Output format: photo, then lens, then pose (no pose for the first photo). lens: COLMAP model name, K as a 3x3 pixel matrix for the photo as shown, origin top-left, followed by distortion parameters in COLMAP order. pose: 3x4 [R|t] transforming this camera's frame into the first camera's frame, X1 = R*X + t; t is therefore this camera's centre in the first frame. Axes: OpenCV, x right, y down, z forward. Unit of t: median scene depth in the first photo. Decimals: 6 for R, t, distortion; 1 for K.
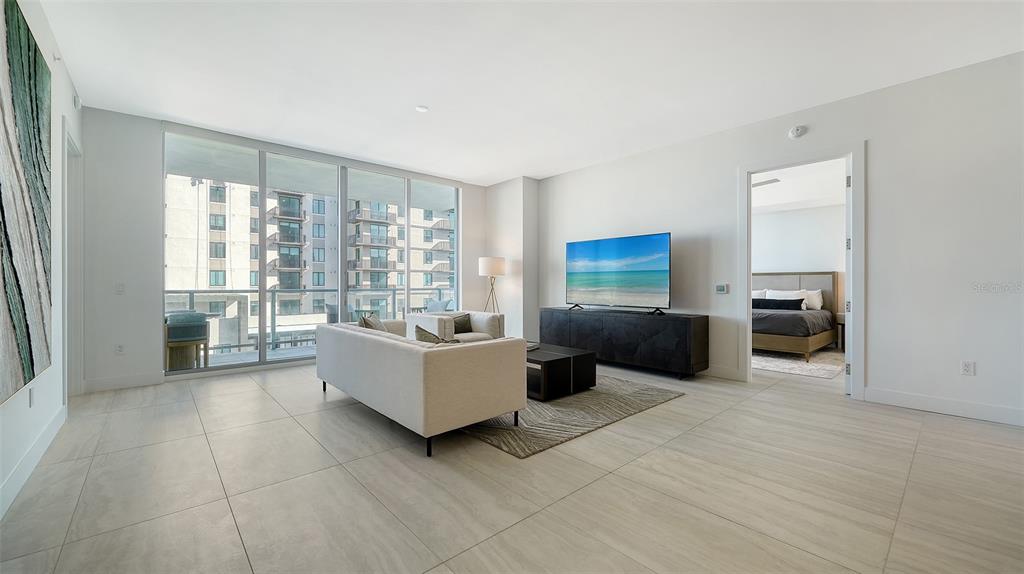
lens RADIAL K [[398.8, 0, 503.7], [0, 398.8, 285.3], [0, 0, 1]] dist [0.003629, 0.000090]
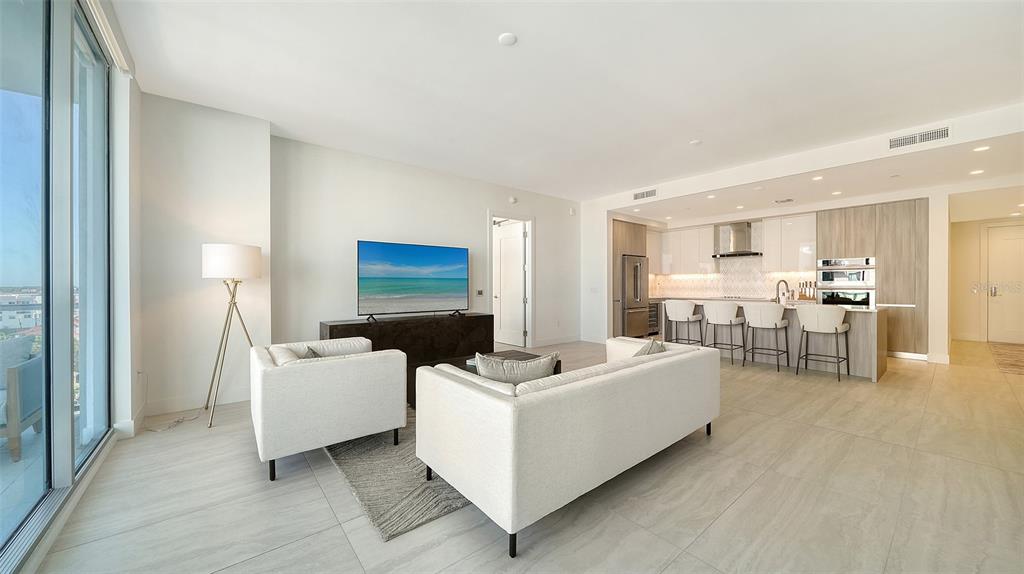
lens RADIAL K [[362.7, 0, 508.8], [0, 362.7, 285.8], [0, 0, 1]] dist [-0.000298, -0.000504]
pose [[0.039365, -0.000448, 0.999225, -0.674249], [0.005509, 0.999985, 0.000232, -0.014921], [-0.999210, 0.005495, 0.039367, 0.802078]]
